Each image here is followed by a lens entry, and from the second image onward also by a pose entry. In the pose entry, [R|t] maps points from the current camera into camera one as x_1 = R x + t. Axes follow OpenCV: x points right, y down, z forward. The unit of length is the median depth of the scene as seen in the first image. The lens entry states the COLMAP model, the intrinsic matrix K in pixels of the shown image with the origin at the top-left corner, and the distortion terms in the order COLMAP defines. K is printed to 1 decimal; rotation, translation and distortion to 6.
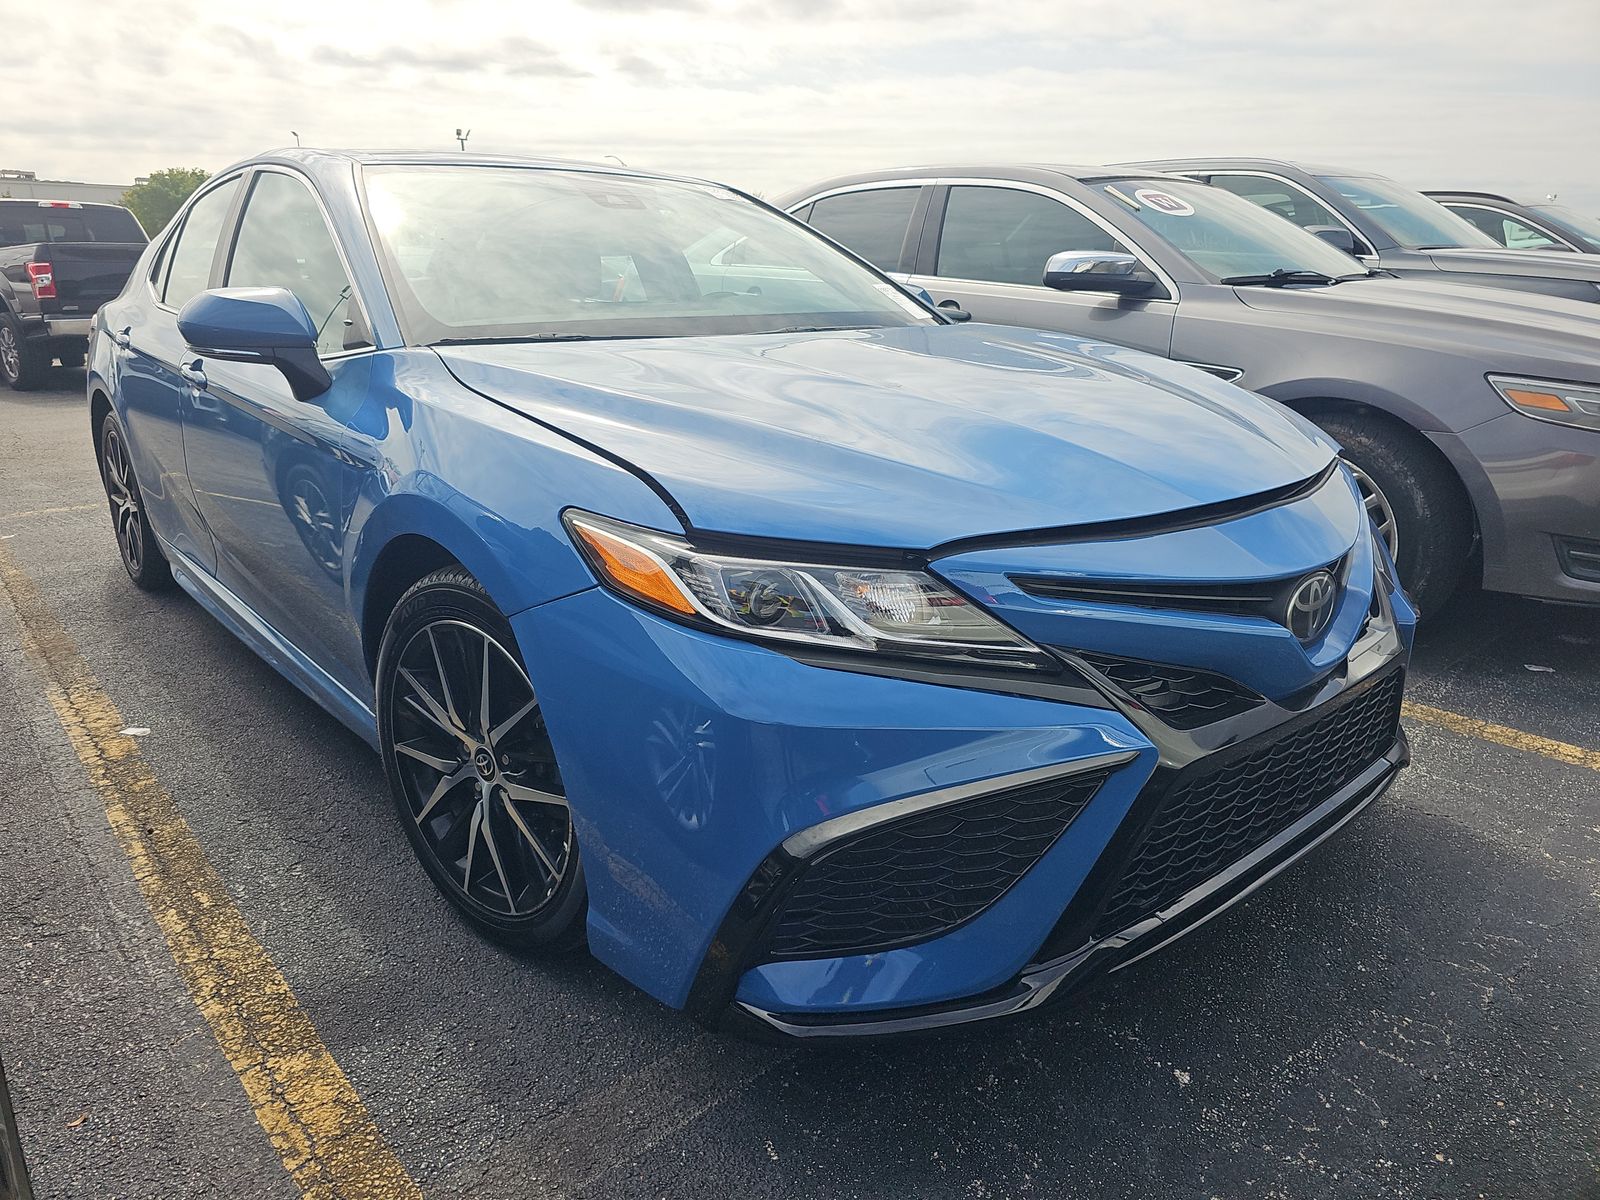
lens RADIAL K [[1055.0, 0, 791.5], [0, 1055.0, 592.2], [0, 0, 1]] dist [0.033257, -0.026447]
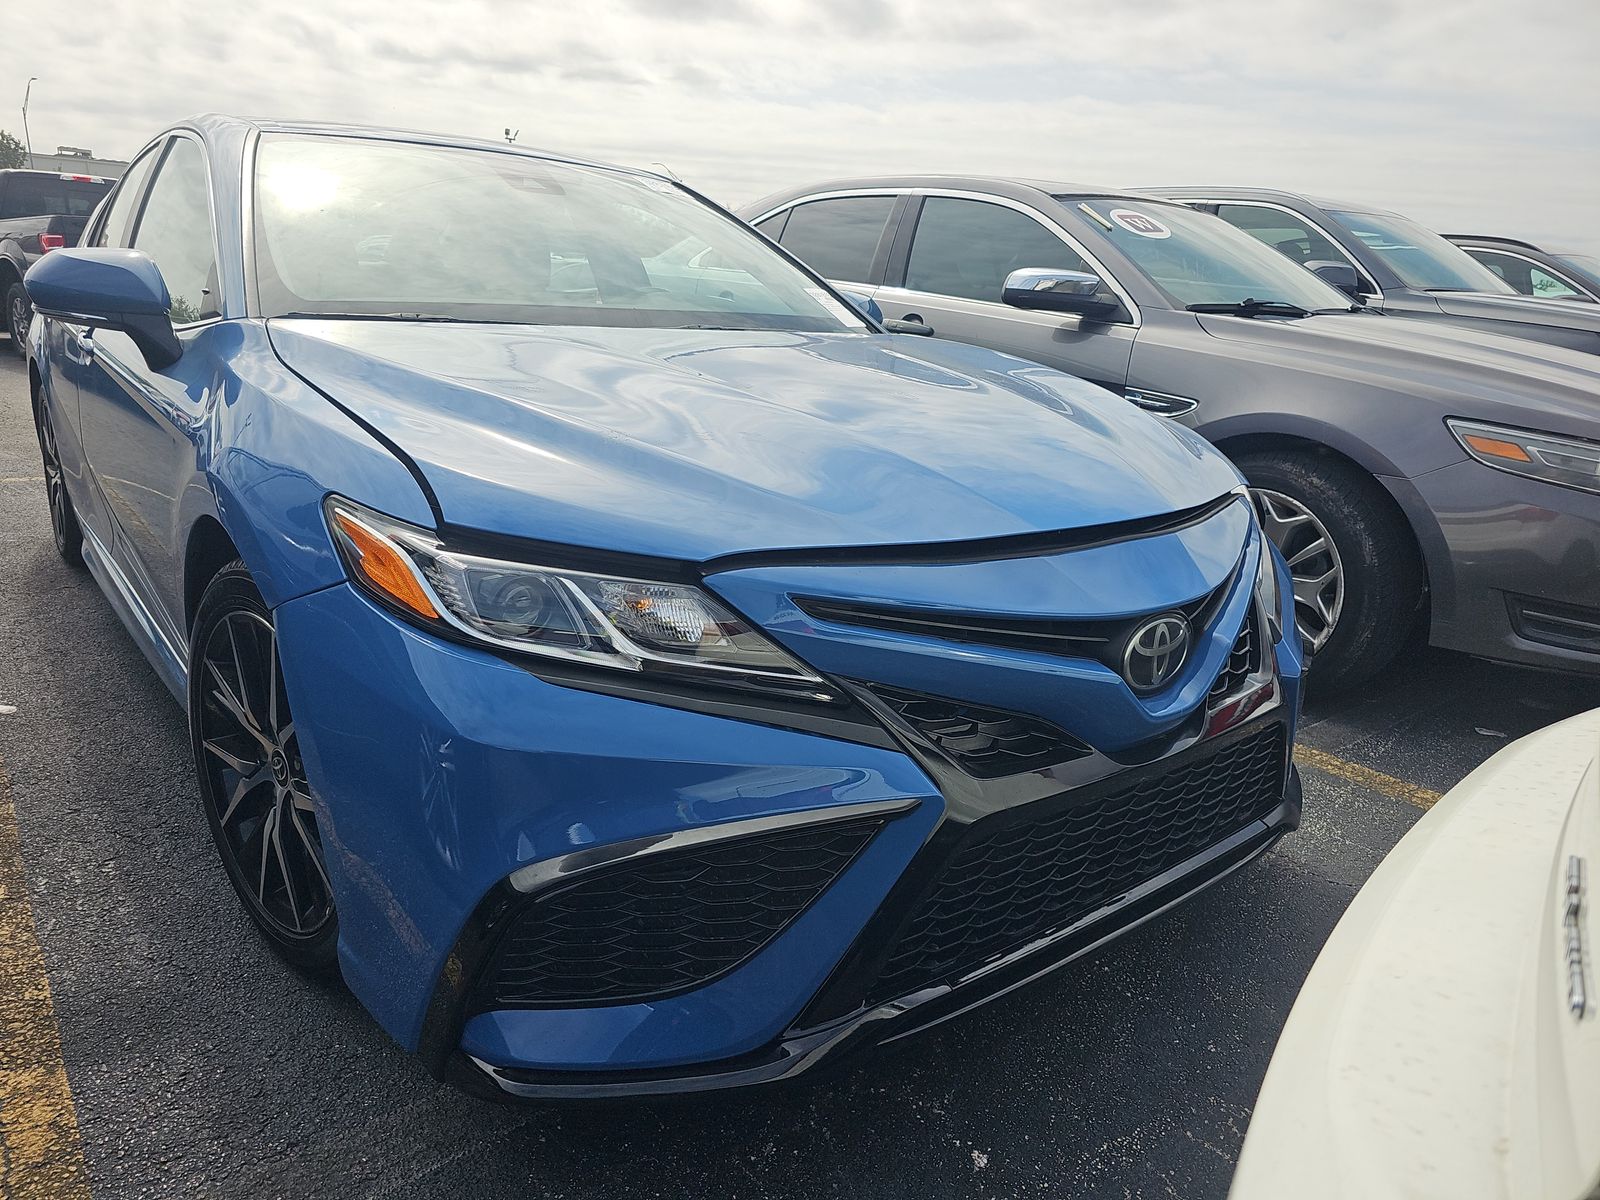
lens RADIAL K [[1052.6, 0, 799.1], [0, 1052.6, 607.5], [0, 0, 1]] dist [0.034846, -0.026992]
pose [[0.998063, 0.059057, -0.019543, 0.146629], [-0.059071, 0.998254, -0.000174, -0.003987], [0.019499, 0.001328, 0.999809, 0.065062]]
